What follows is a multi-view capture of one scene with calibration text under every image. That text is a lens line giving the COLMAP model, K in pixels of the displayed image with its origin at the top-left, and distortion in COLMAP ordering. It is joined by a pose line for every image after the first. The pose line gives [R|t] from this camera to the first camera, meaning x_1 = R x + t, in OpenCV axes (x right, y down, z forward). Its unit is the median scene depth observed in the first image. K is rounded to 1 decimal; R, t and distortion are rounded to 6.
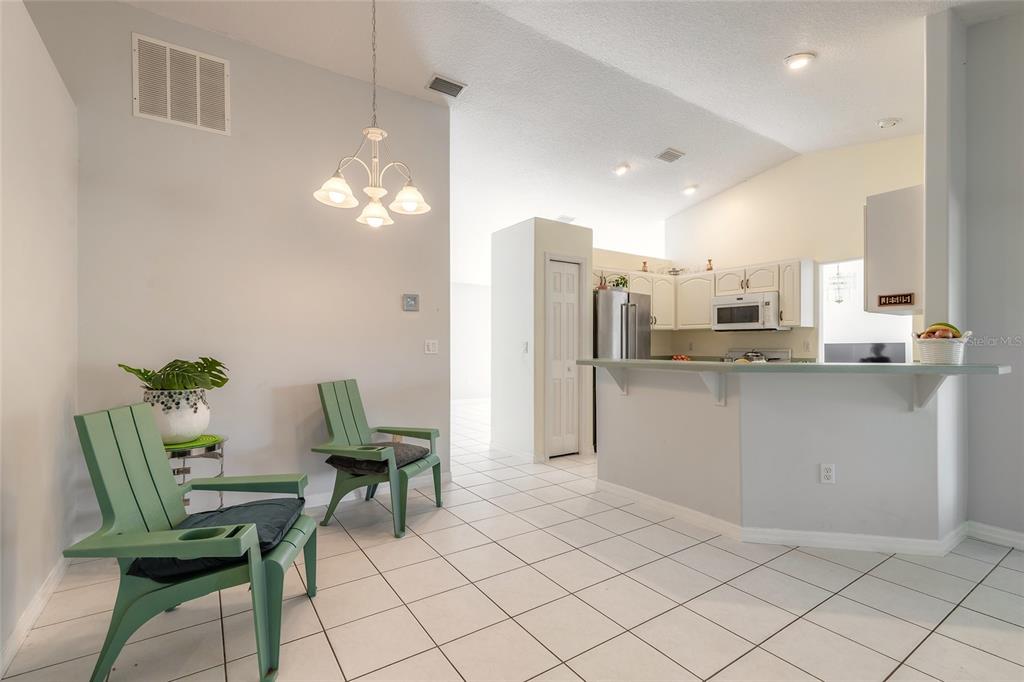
lens RADIAL K [[464.4, 0, 508.8], [0, 464.4, 343.7], [0, 0, 1]] dist [0.012588, -0.003905]
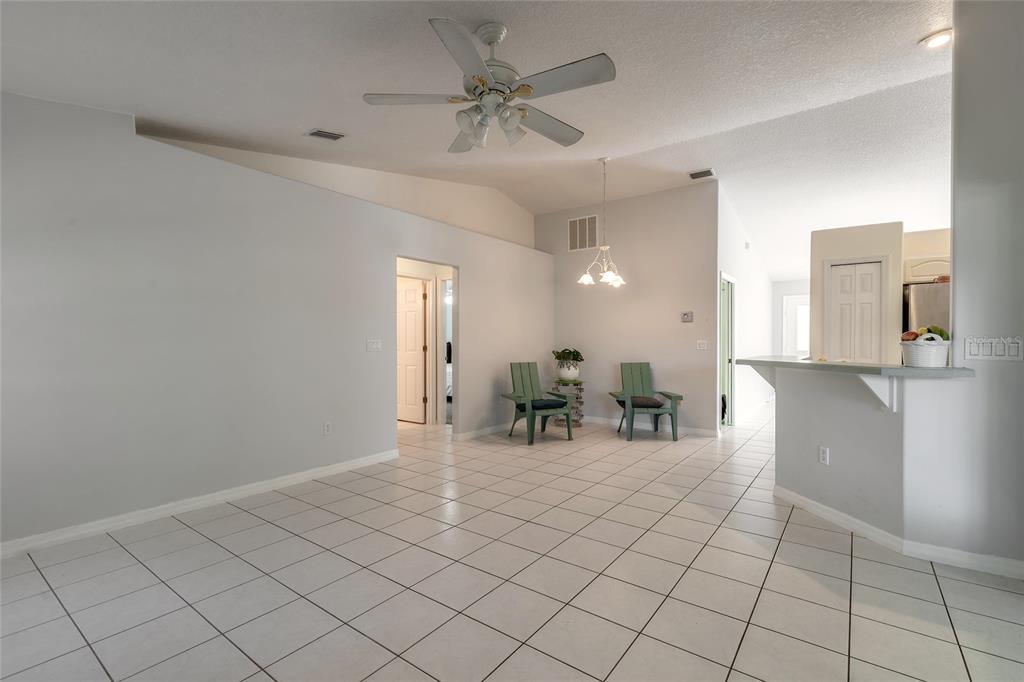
lens RADIAL K [[464.4, 0, 508.7], [0, 464.4, 343.0], [0, 0, 1]] dist [0.012588, -0.003905]
pose [[0.331412, 0.005750, -0.943469, 1.372790], [0.003499, 0.999967, 0.007323, -0.015681], [0.943480, -0.005728, 0.331381, -0.127118]]
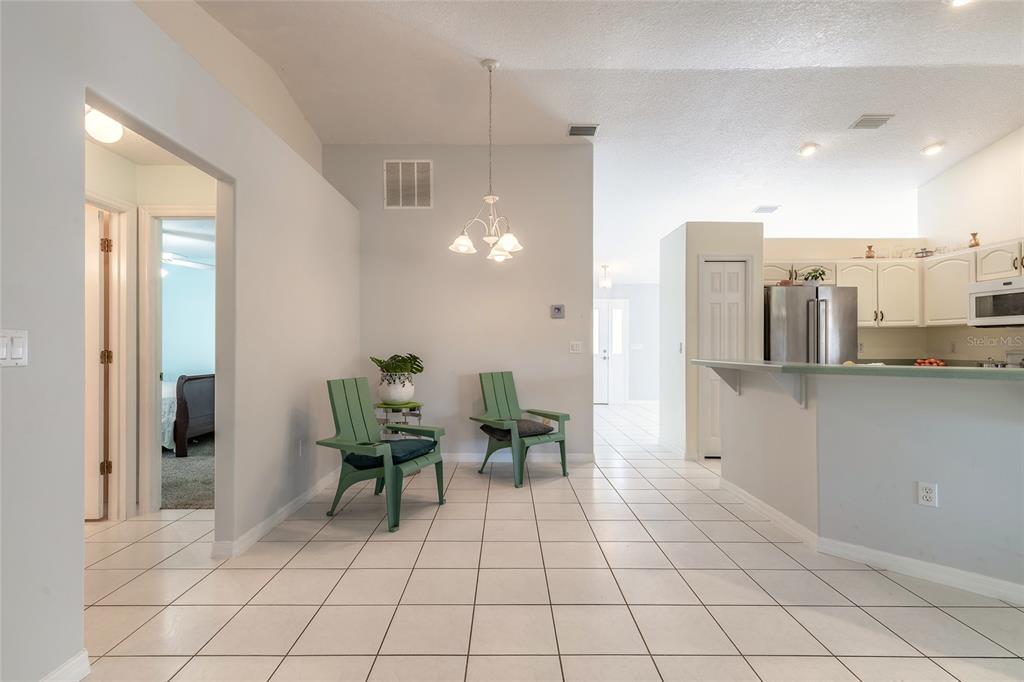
lens RADIAL K [[464.4, 0, 503.1], [0, 464.4, 344.6], [0, 0, 1]] dist [0.012588, -0.003905]
pose [[0.828676, -0.001992, -0.559725, 0.458166], [0.002360, 0.999997, -0.000064, -0.000337], [0.559724, -0.001268, 0.828678, -0.137413]]
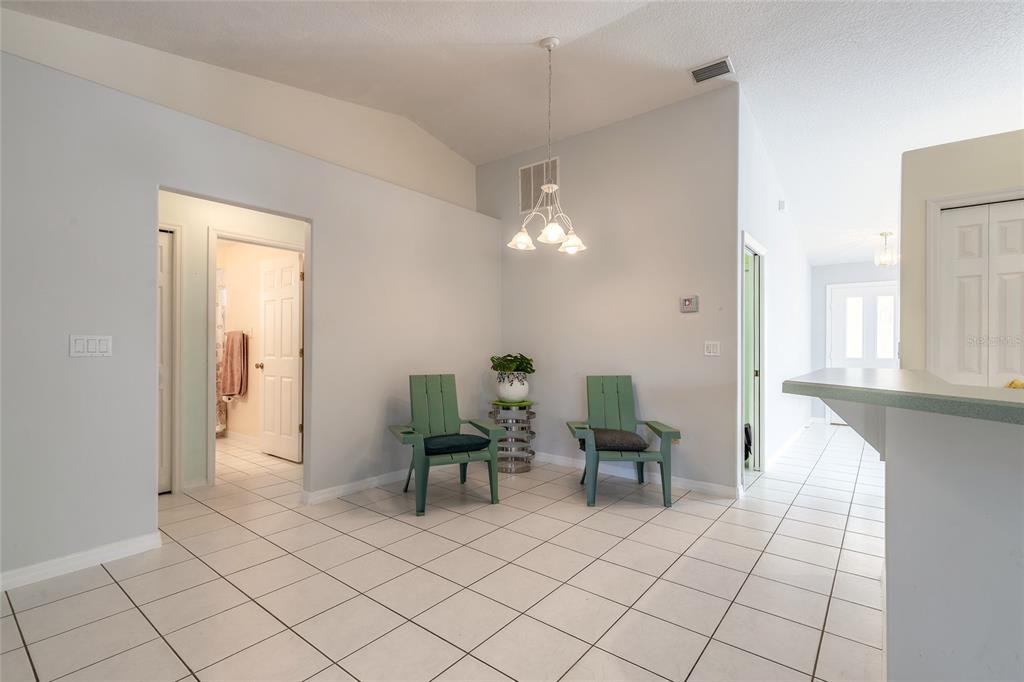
lens RADIAL K [[464.4, 0, 512.5], [0, 464.4, 343.1], [0, 0, 1]] dist [0.012588, -0.003905]
pose [[0.303604, -0.003095, -0.952793, 0.797216], [-0.000437, 0.999994, -0.003388, -0.000586], [0.952798, 0.001445, 0.303601, 0.419795]]
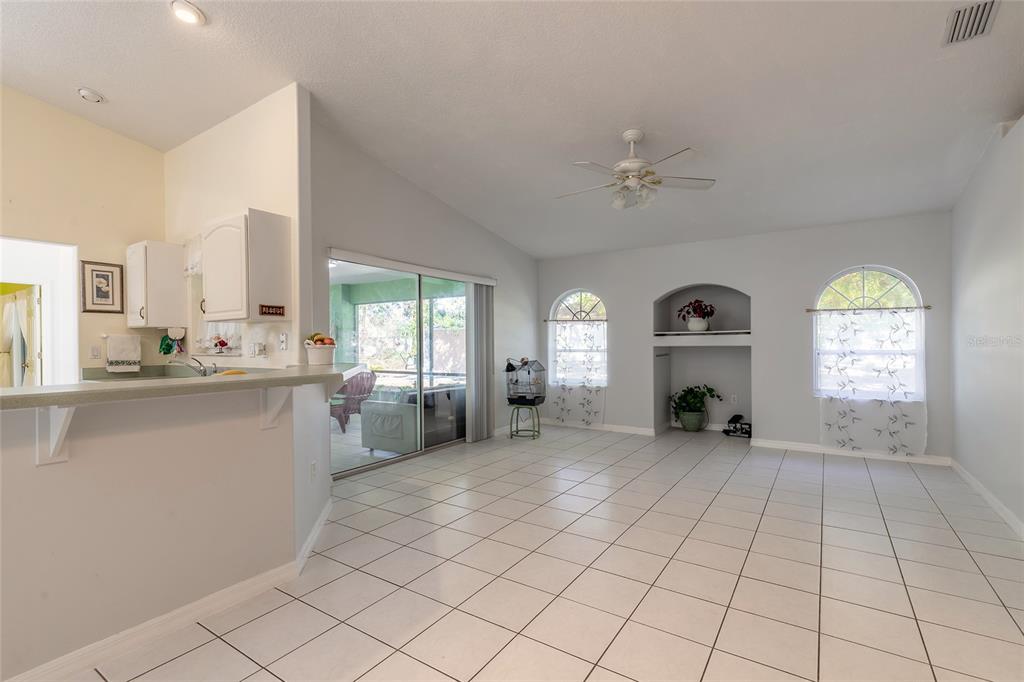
lens RADIAL K [[464.4, 0, 518.9], [0, 464.4, 345.5], [0, 0, 1]] dist [0.012588, -0.003905]
pose [[-0.386940, 0.002759, 0.922101, -0.428396], [0.004308, 0.999990, -0.001184, -0.005103], [-0.922095, 0.003514, -0.386948, 0.869790]]
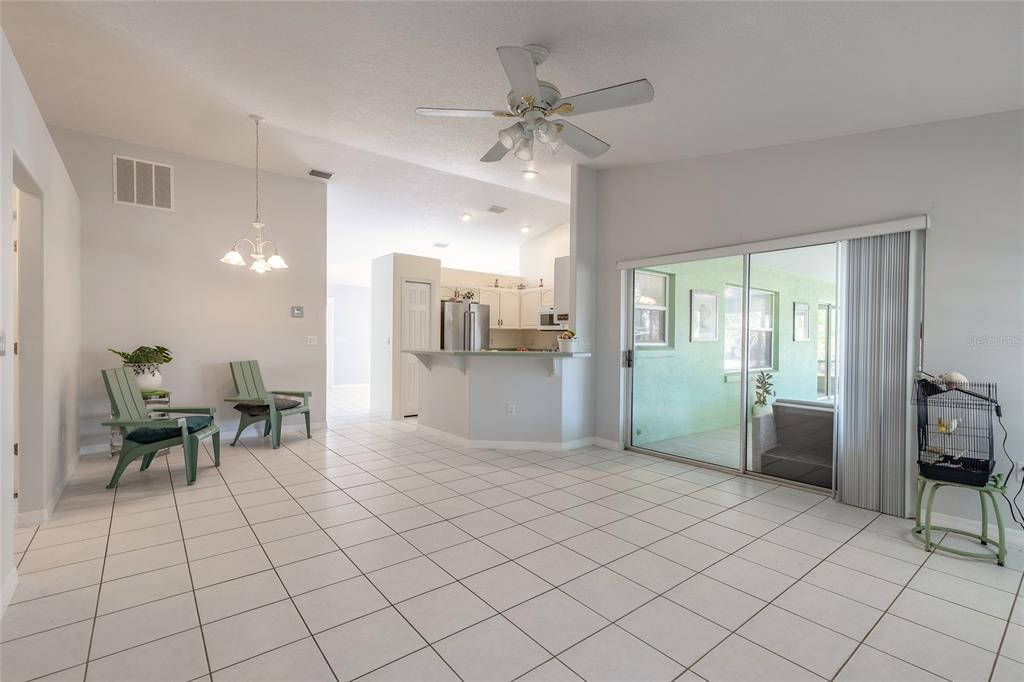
lens RADIAL K [[464.4, 0, 510.5], [0, 464.4, 343.5], [0, 0, 1]] dist [0.012588, -0.003905]
pose [[0.996426, 0.008892, 0.083996, 0.466101], [-0.010151, 0.999842, 0.014572, -0.015836], [-0.083853, -0.015372, 0.996360, -0.772011]]
